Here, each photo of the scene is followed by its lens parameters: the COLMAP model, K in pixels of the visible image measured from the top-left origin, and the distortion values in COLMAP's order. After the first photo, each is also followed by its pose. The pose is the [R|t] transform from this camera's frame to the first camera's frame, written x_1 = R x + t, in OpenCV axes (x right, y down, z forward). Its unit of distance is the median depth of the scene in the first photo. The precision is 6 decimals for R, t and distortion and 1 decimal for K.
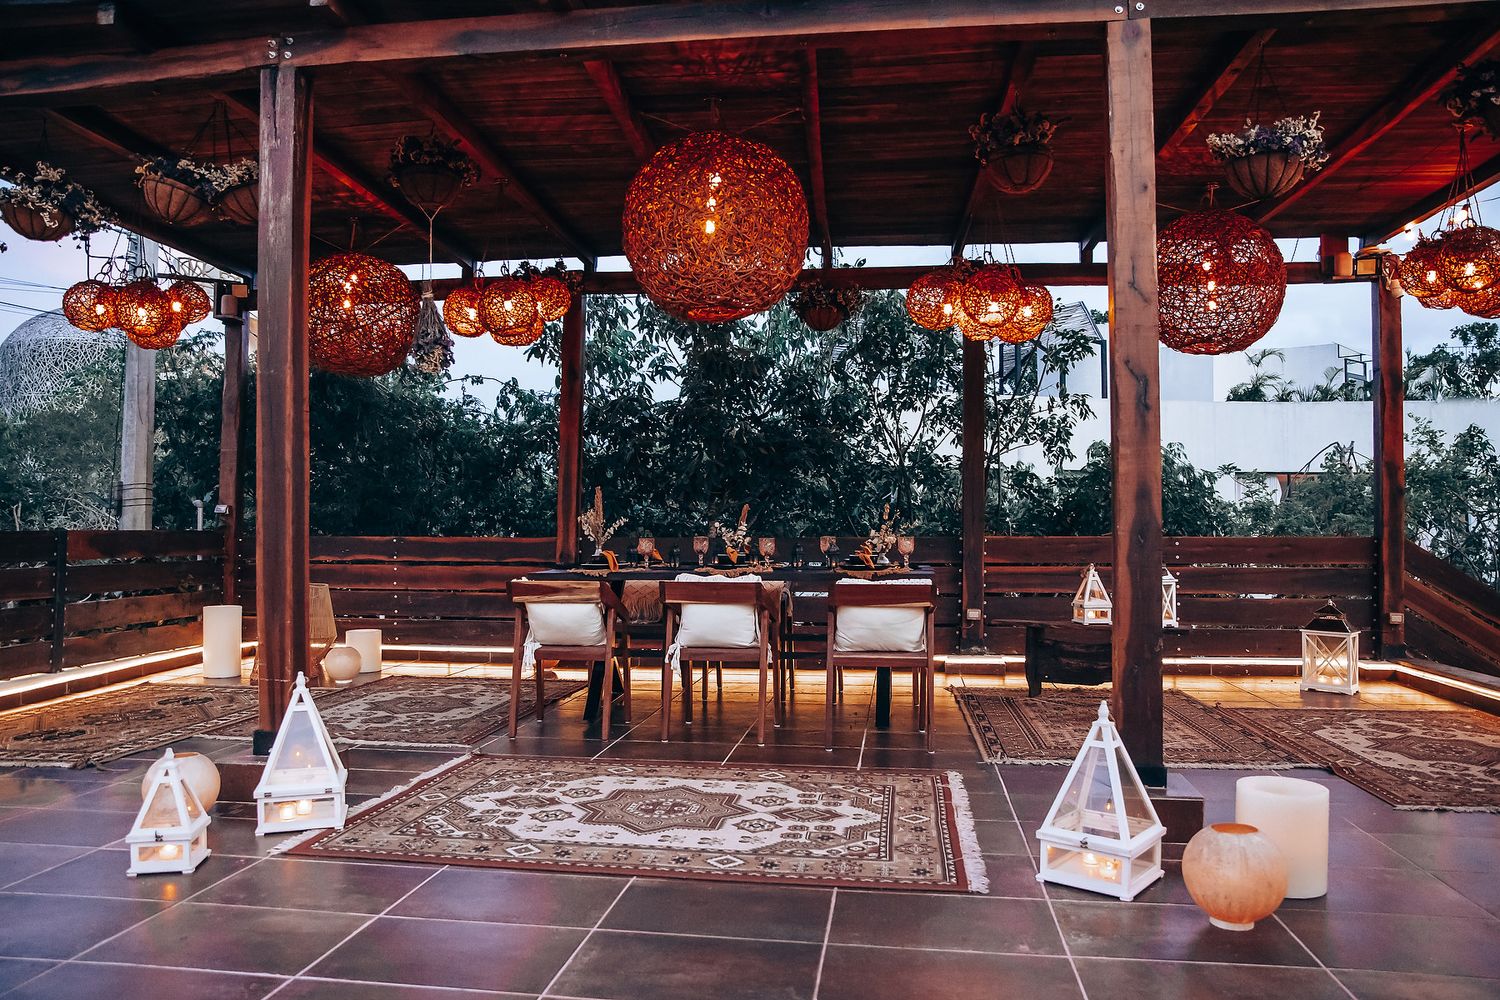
lens RADIAL K [[1056.4, 0, 752.0], [0, 1056.4, 498.8], [0, 0, 1]] dist [-0.107103, 0.080883]
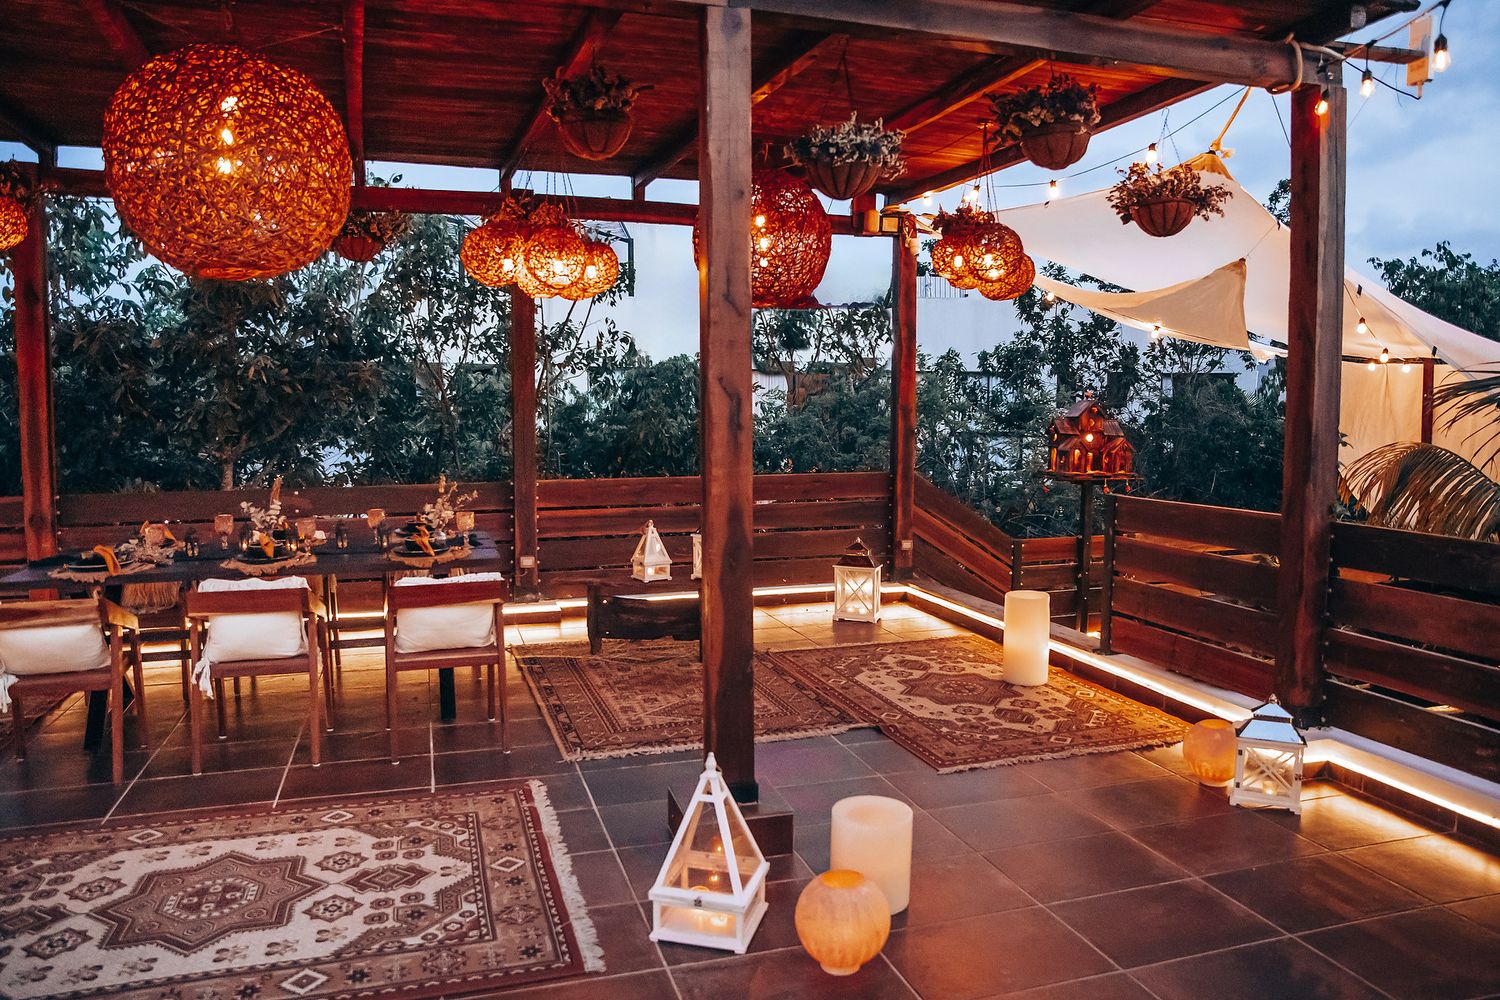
lens RADIAL K [[1039.5, 0, 749.5], [0, 1039.5, 498.9], [0, 0, 1]] dist [-0.104601, 0.079379]
pose [[0.900647, -0.044088, 0.432309, -0.030130], [-0.008875, 0.992766, 0.119734, -0.124489], [-0.434461, -0.111675, 0.893741, 0.113458]]
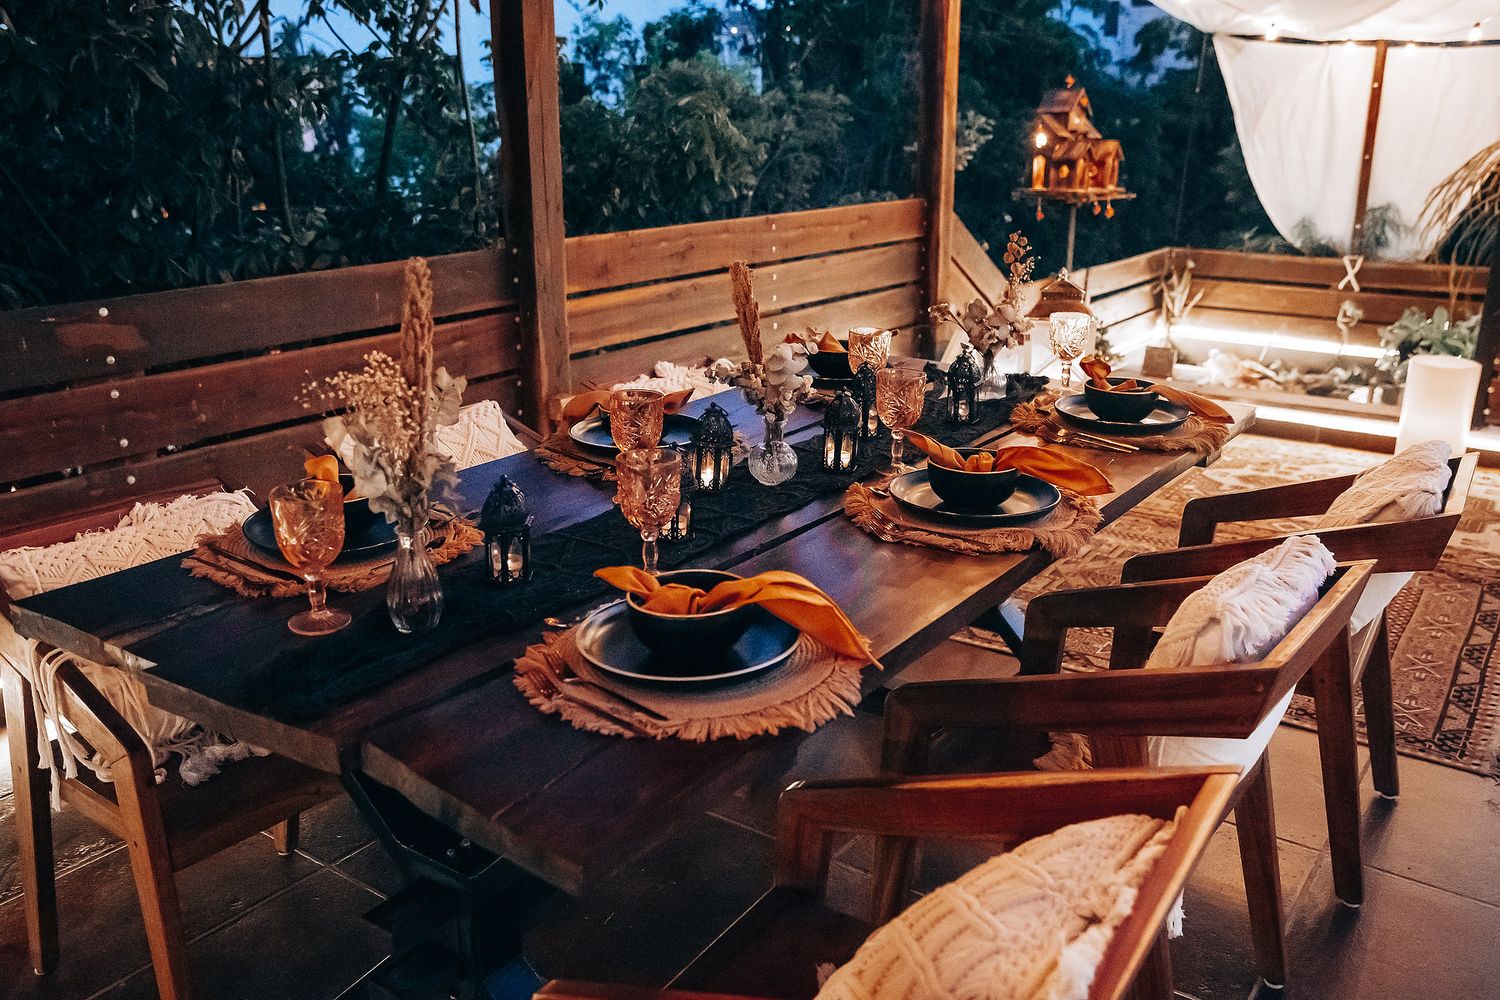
lens RADIAL K [[1279.9, 0, 754.6], [0, 1279.9, 502.7], [0, 0, 1]] dist [-0.080626, 0.128152]
pose [[0.459711, -0.264675, 0.847710, -0.500685], [-0.025540, 0.950220, 0.310531, -0.064906], [-0.887701, -0.164405, 0.430067, 1.268212]]
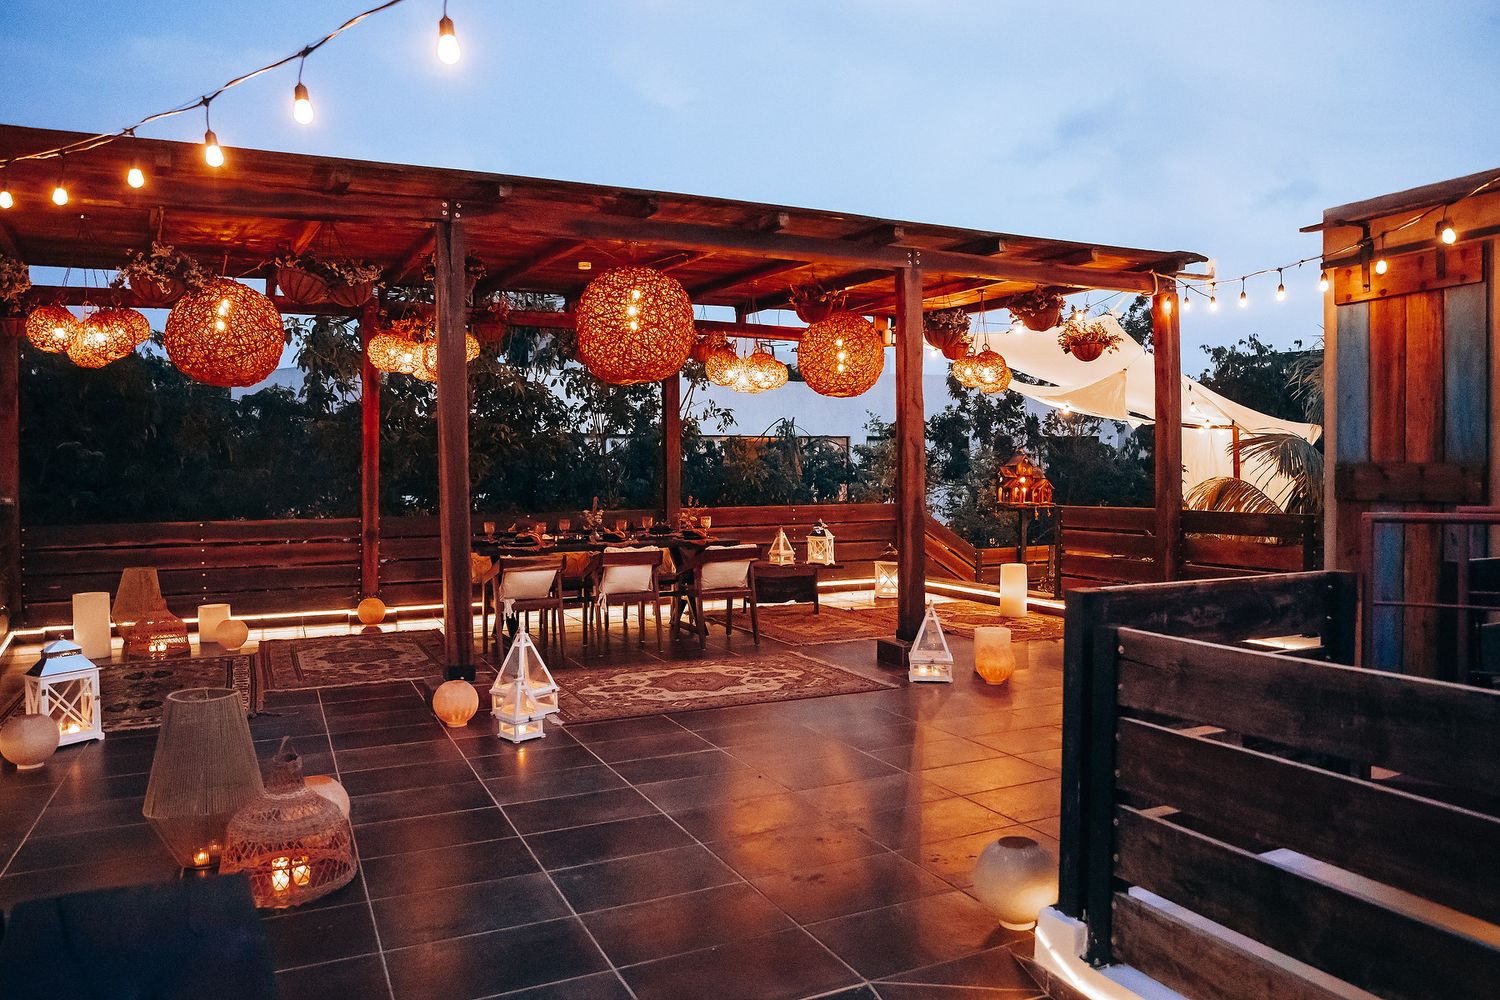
lens RADIAL K [[1056.4, 0, 752.0], [0, 1056.4, 498.8], [0, 0, 1]] dist [-0.107103, 0.080883]
pose [[0.835724, -0.023723, 0.548637, -0.960289], [-0.007425, 0.998487, 0.054485, -0.111969], [-0.549100, -0.049608, 0.834283, -0.525012]]
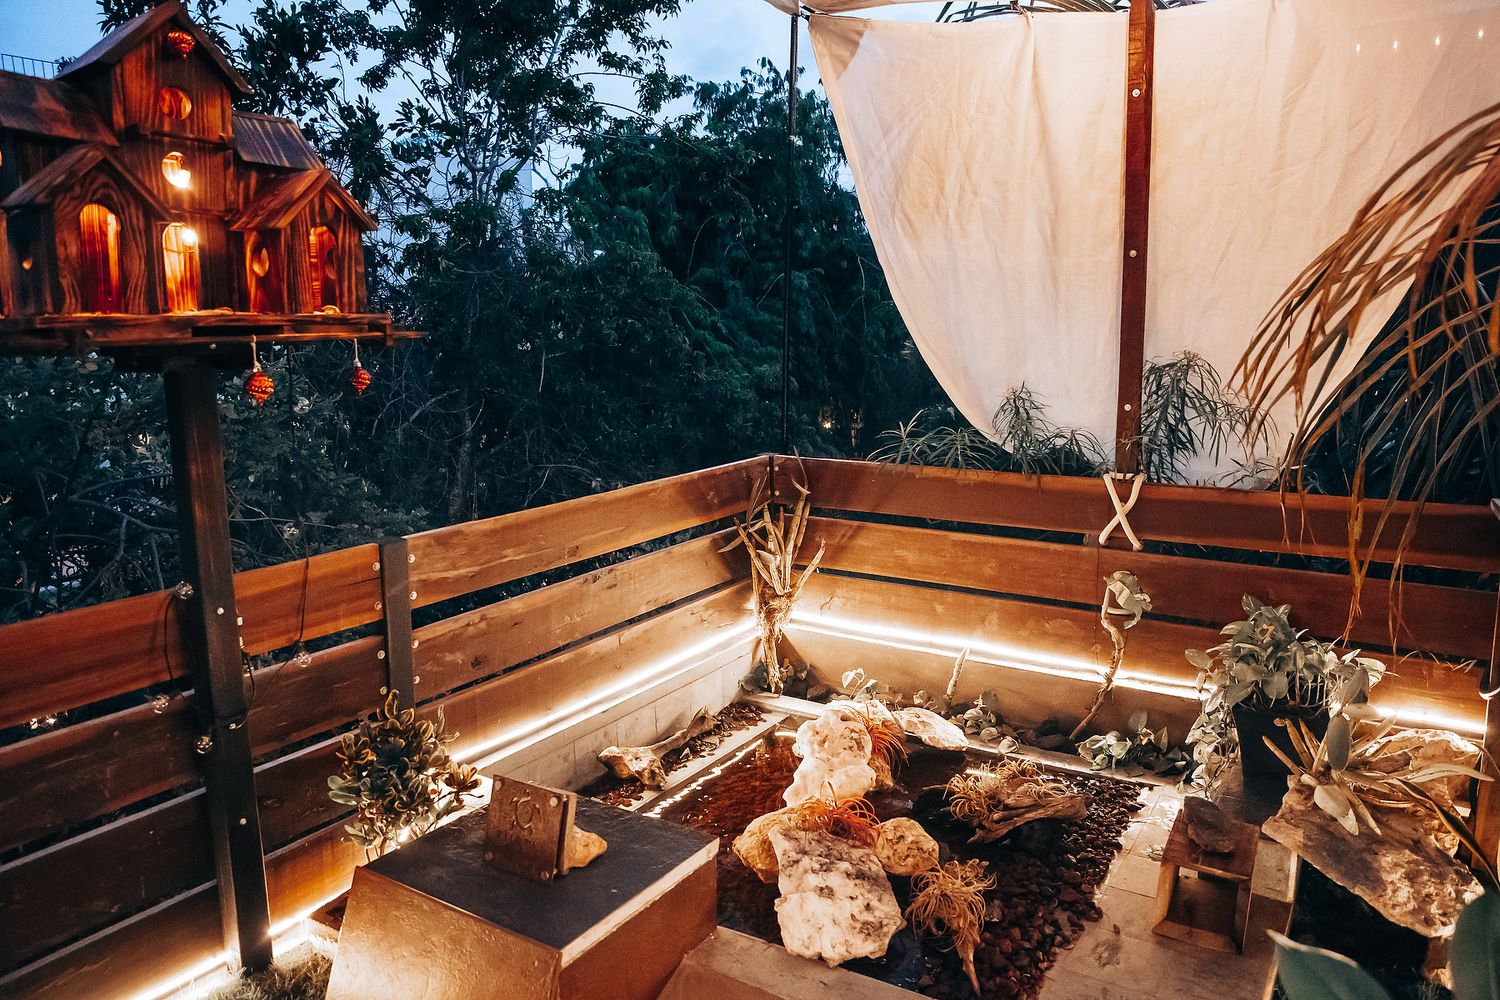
lens RADIAL K [[1056.4, 0, 752.0], [0, 1056.4, 498.8], [0, 0, 1]] dist [-0.107103, 0.080883]
pose [[0.421155, -0.166059, 0.891657, 1.215505], [-0.014240, 0.981765, 0.189567, 0.062140], [-0.906877, -0.092535, 0.411110, 1.287678]]
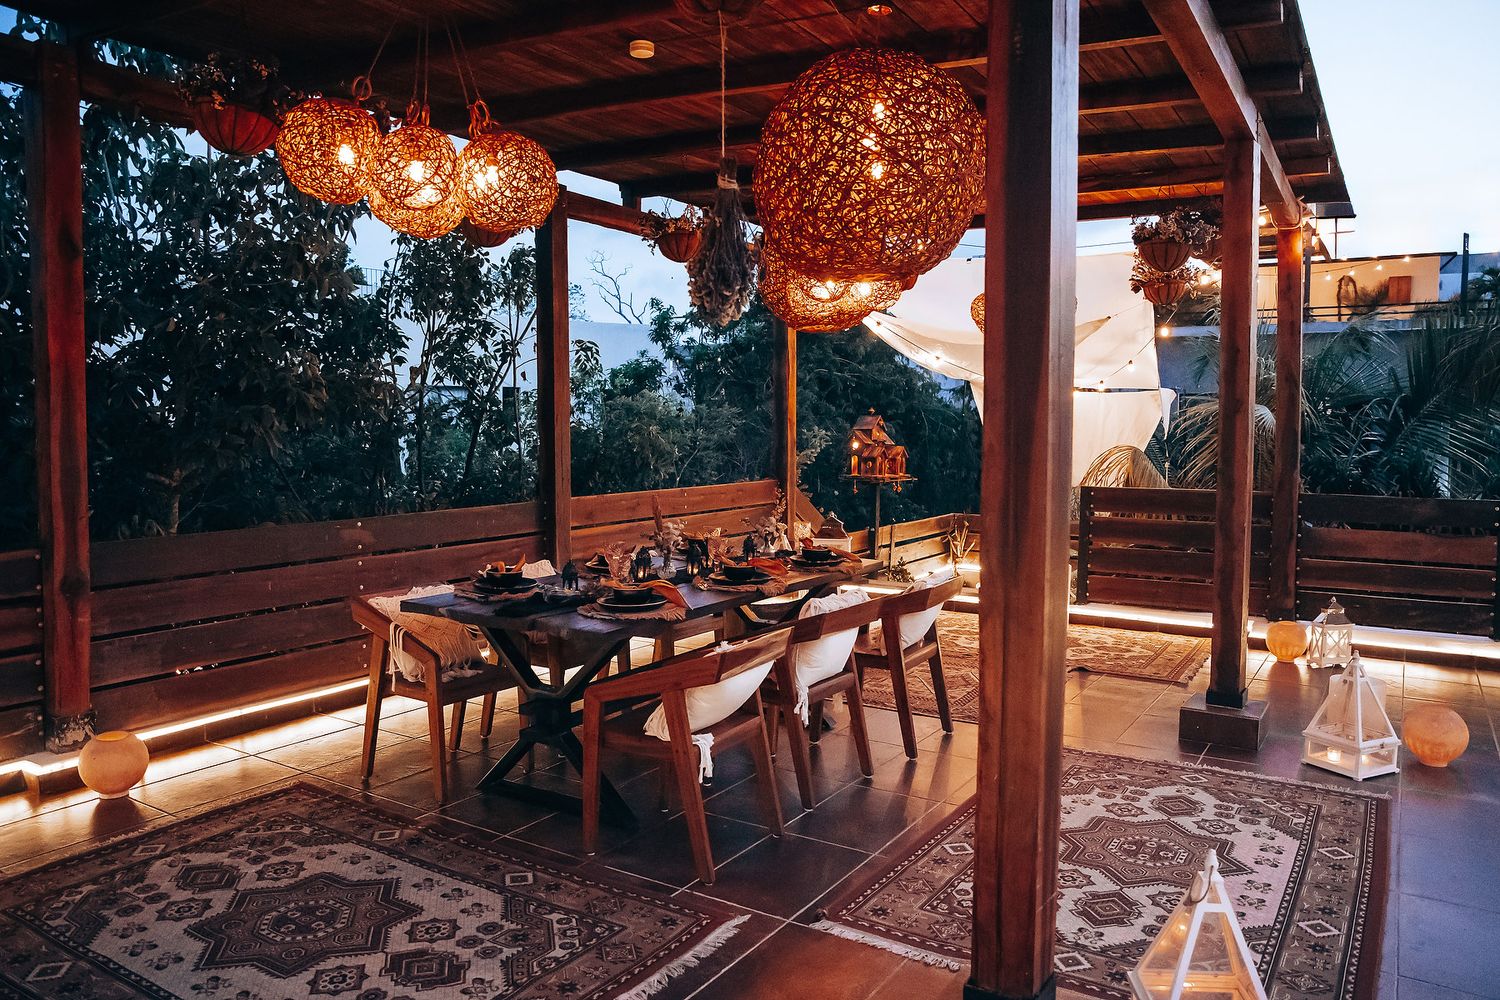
lens RADIAL K [[1073.8, 0, 753.5], [0, 1073.8, 500.8], [0, 0, 1]] dist [-0.109058, 0.086729]
pose [[0.410527, -0.069308, 0.909211, -1.060253], [-0.031468, 0.995436, 0.090090, -0.096996], [-0.911305, -0.065596, 0.406472, 0.935543]]
